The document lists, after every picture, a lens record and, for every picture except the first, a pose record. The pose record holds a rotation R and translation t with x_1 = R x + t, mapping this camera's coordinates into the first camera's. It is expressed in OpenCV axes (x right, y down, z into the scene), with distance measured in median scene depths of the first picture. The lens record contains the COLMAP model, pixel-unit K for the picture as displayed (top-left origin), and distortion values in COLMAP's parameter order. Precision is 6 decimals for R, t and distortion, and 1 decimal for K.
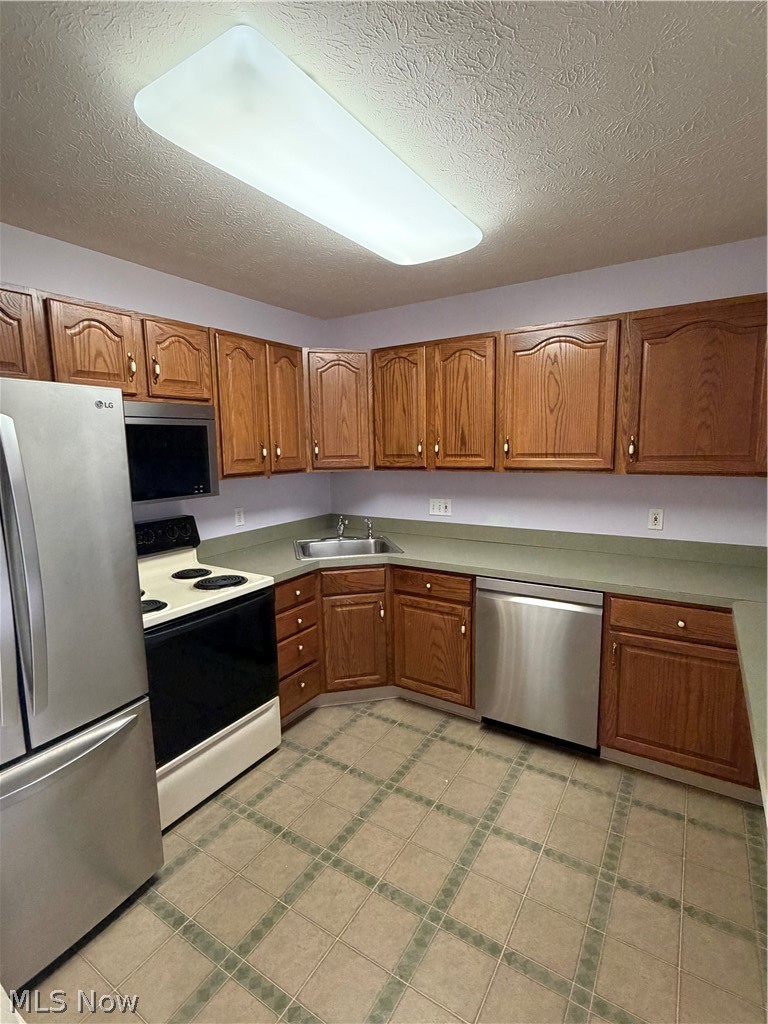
lens RADIAL K [[494.3, 0, 384.0], [0, 494.3, 512.0], [0, 0, 1]] dist [0.004409, -0.000221]
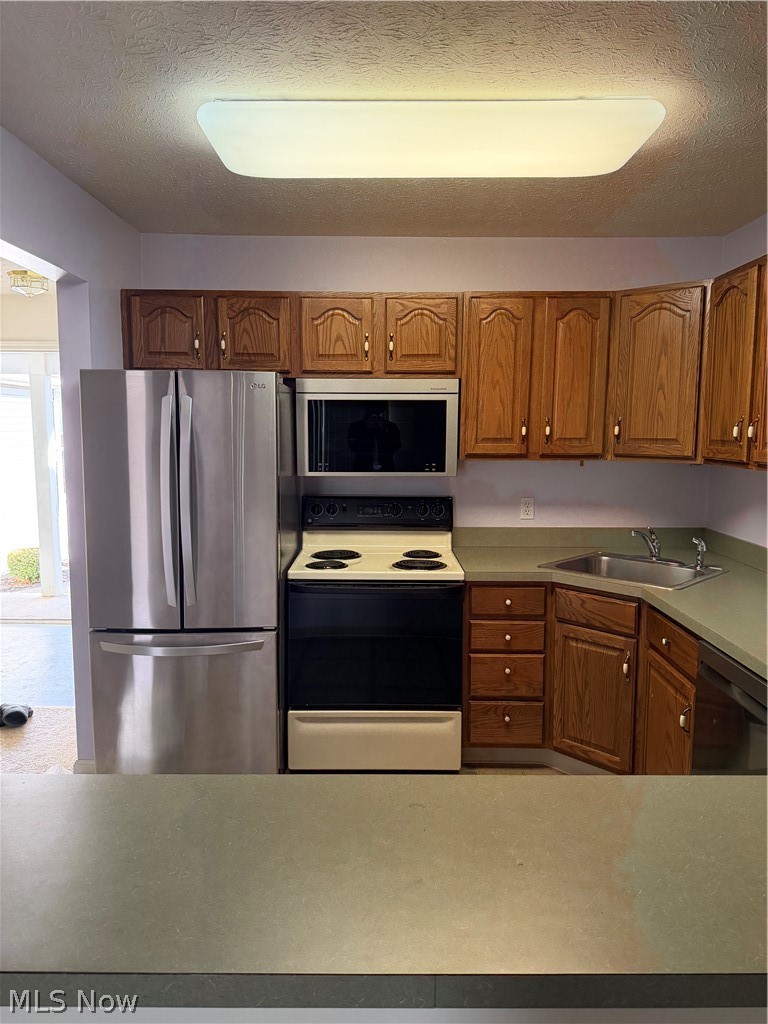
lens RADIAL K [[736.8, 0, 384.0], [0, 736.8, 512.0], [0, 0, 1]] dist [0.066844, -0.002076]
pose [[0.538793, 0.120670, -0.833751, 0.692821], [-0.131968, 0.989559, 0.057938, -0.027714], [0.832038, 0.078812, 0.549092, 0.140470]]
